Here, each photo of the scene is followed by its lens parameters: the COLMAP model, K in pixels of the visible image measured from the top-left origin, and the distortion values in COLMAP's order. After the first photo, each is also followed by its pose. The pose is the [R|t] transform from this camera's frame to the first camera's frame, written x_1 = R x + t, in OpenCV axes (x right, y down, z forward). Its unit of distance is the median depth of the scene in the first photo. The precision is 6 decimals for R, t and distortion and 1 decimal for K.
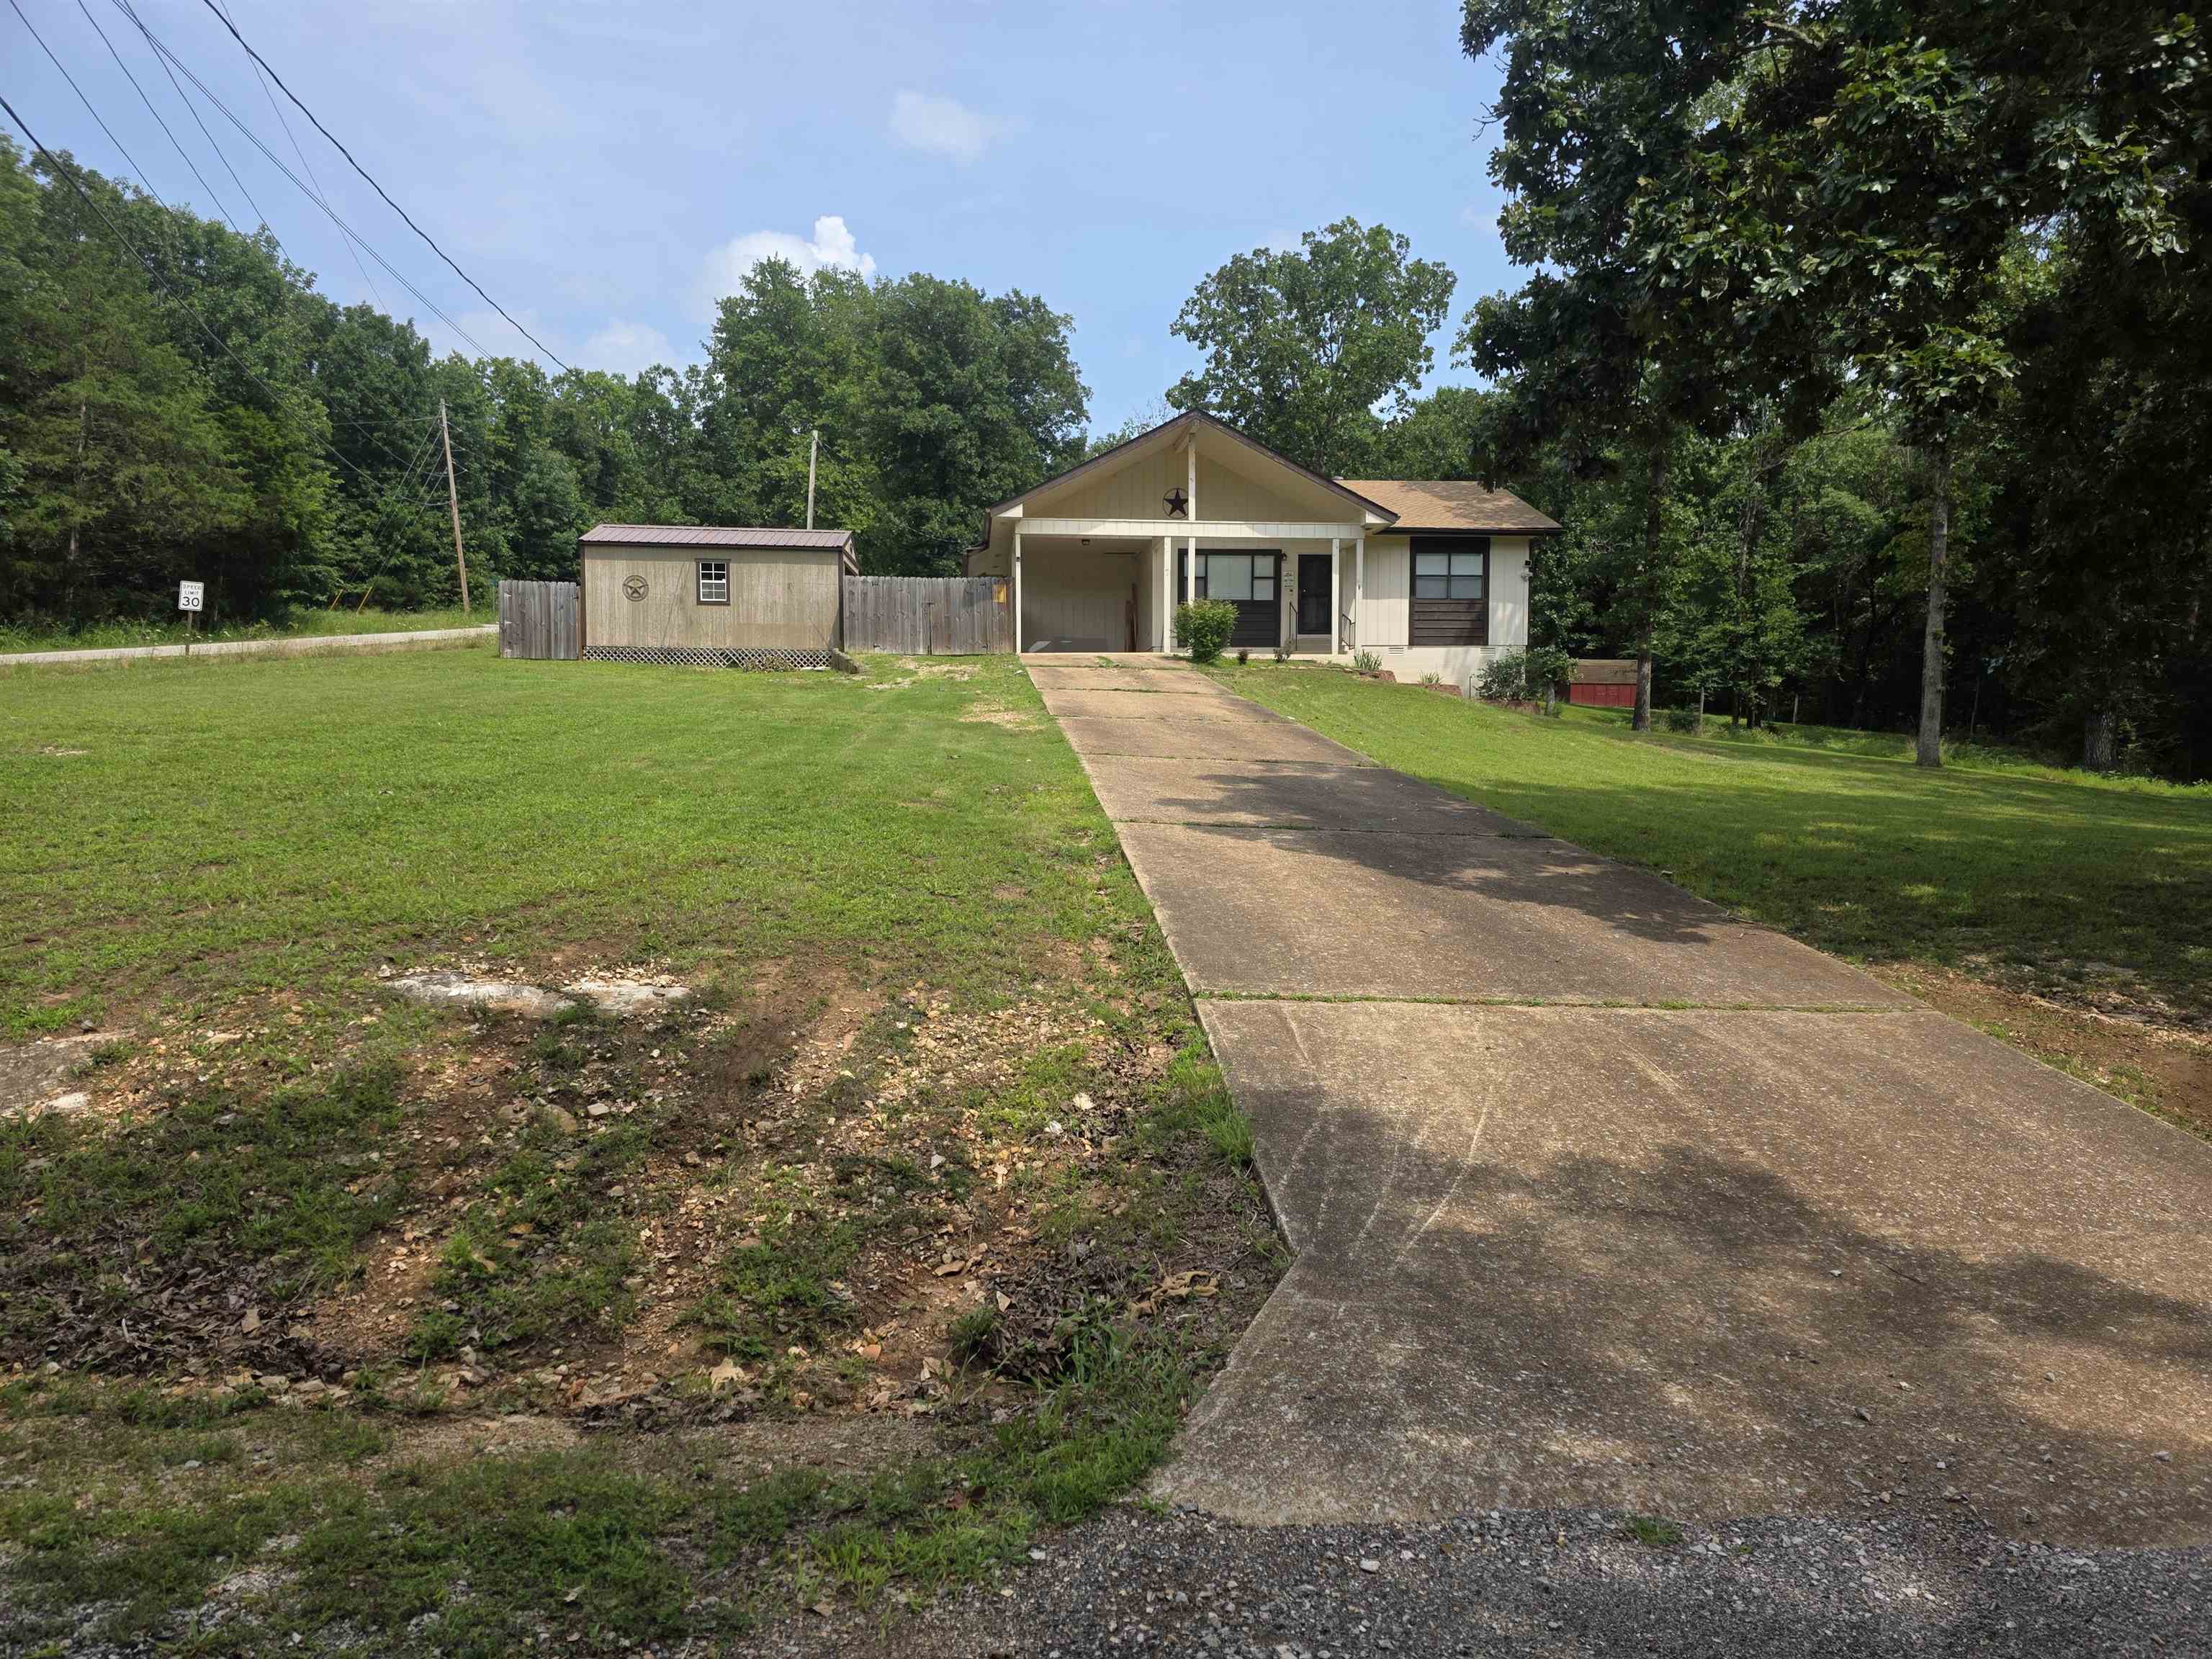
lens RADIAL K [[1478.1, 0, 1105.5], [0, 1478.1, 832.3], [0, 0, 1]] dist [0.003492, -0.000200]
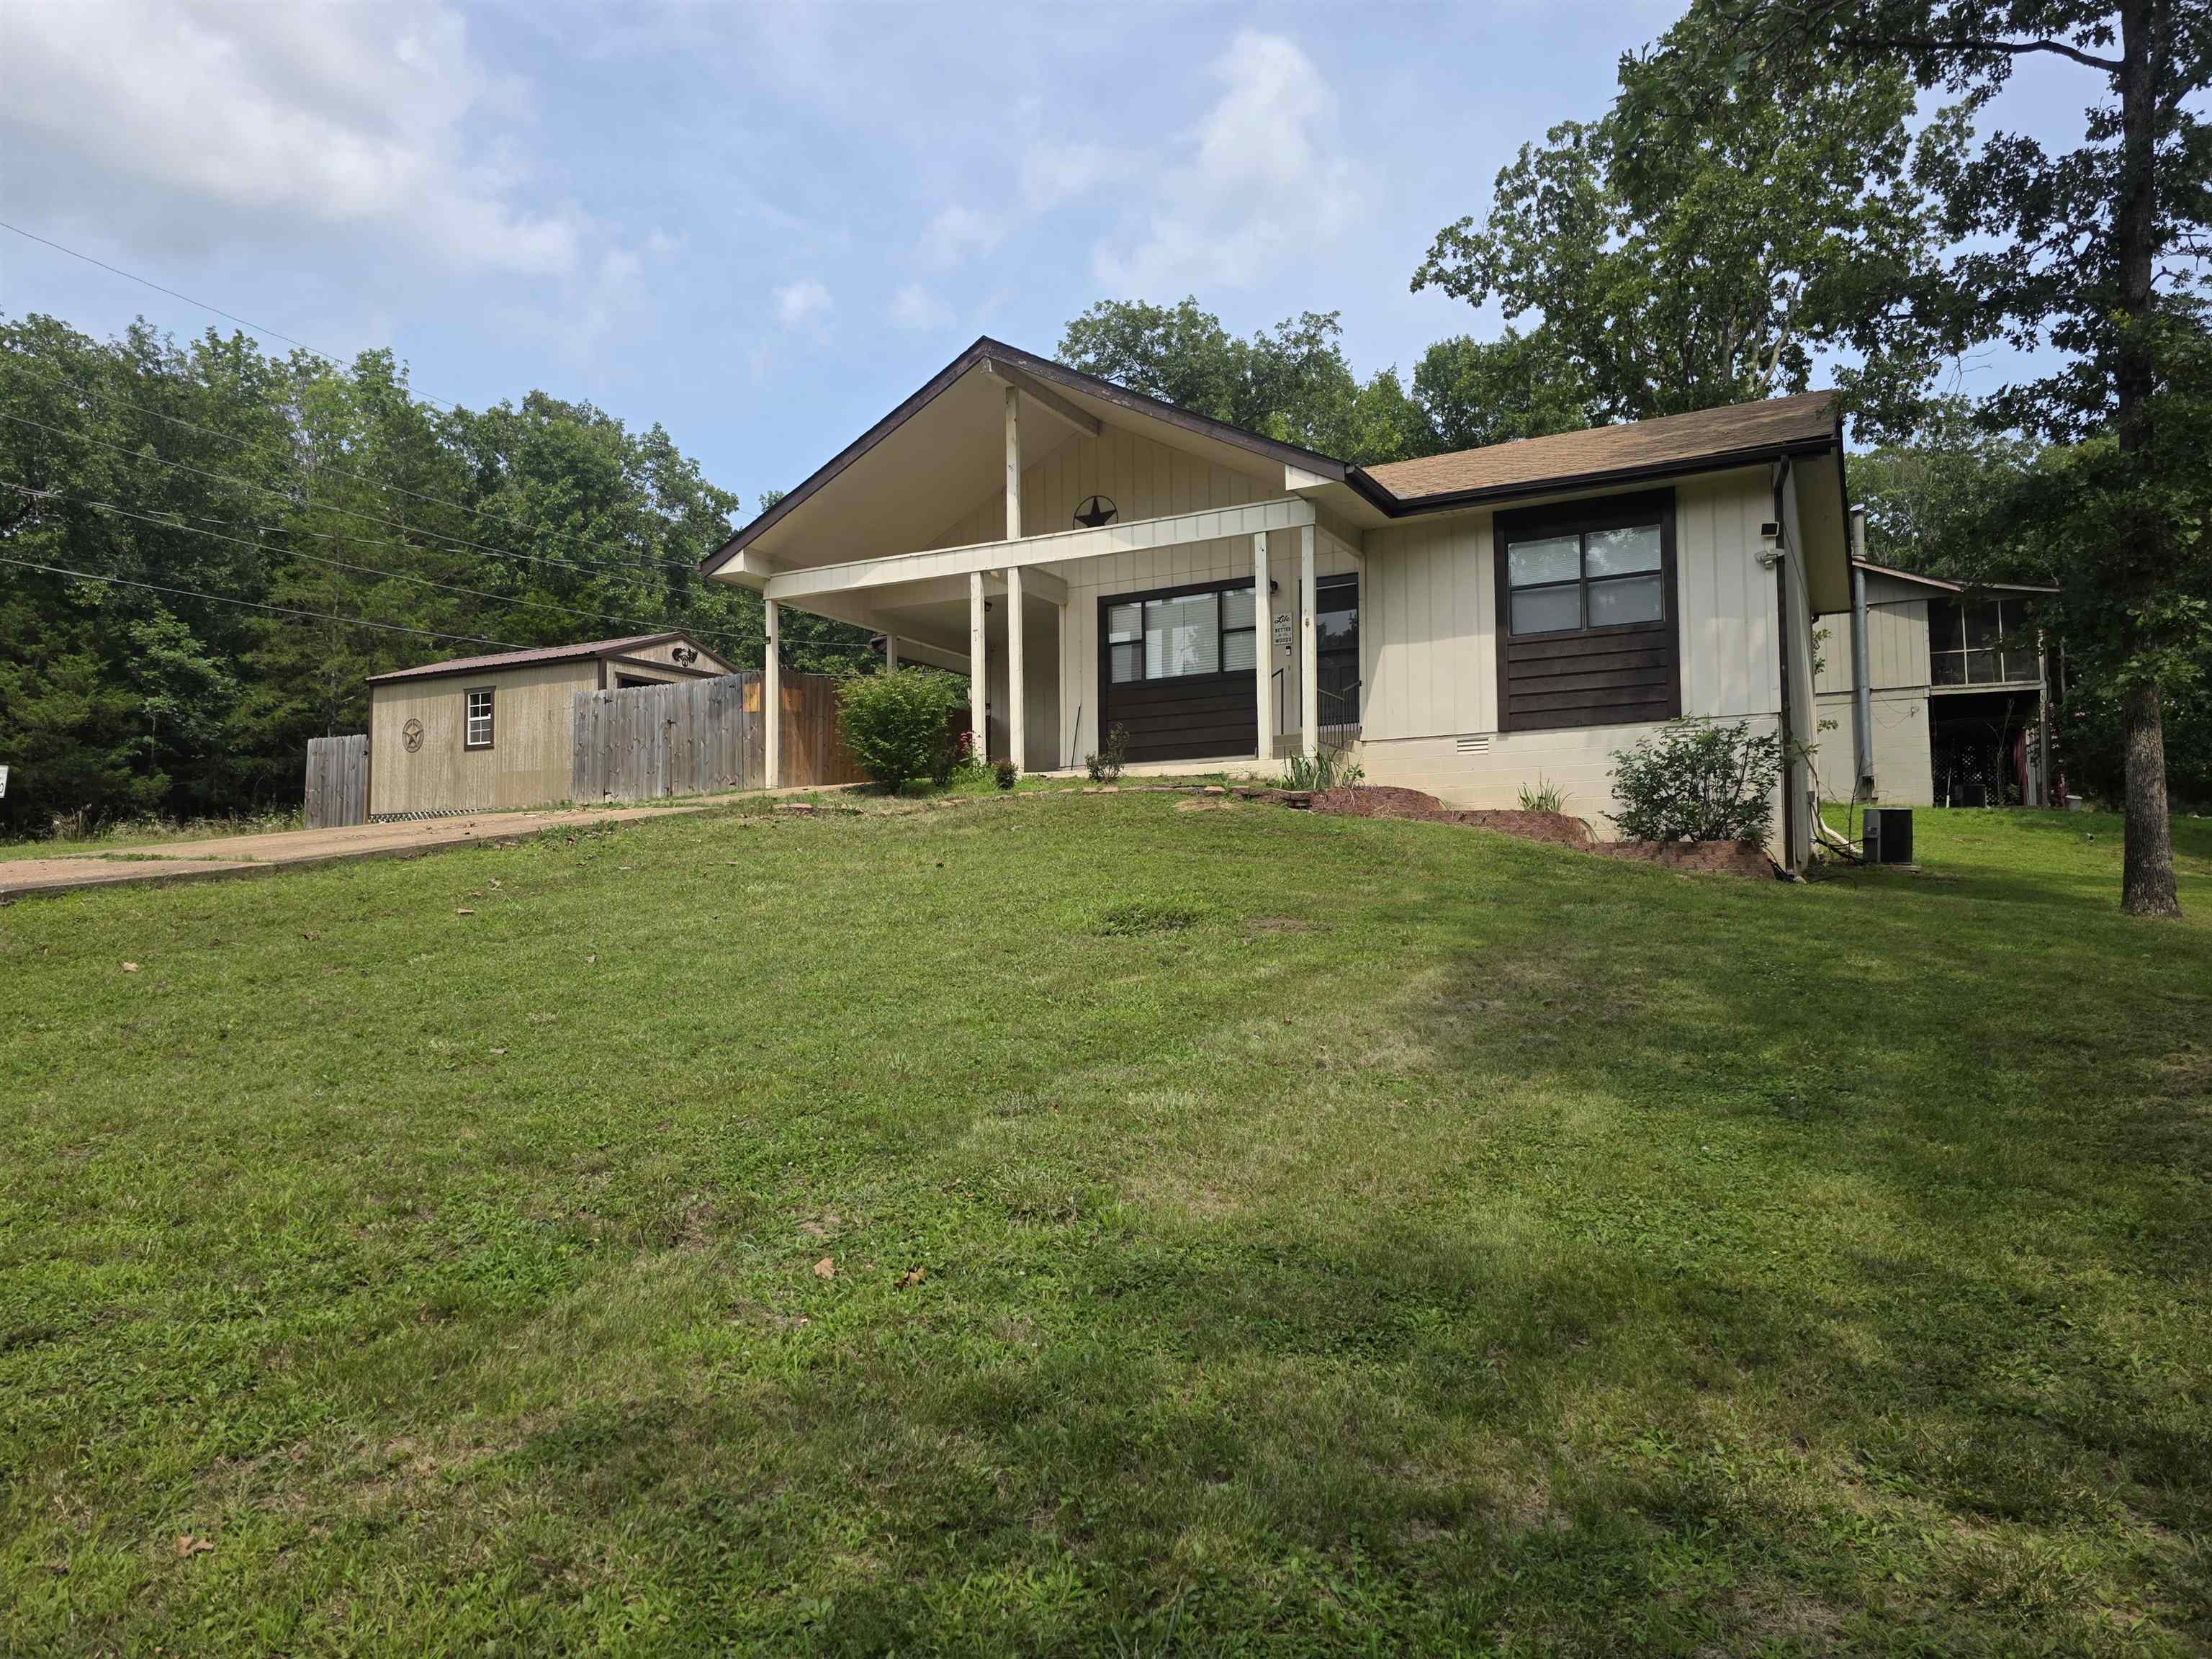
lens RADIAL K [[1478.1, 0, 1106.0], [0, 1478.1, 827.8], [0, 0, 1]] dist [0.003492, -0.000200]
pose [[0.837176, -0.042145, -0.545307, 0.366271], [-0.015720, 0.994761, -0.101016, -0.044909], [0.546707, 0.093141, 0.832127, 0.538474]]
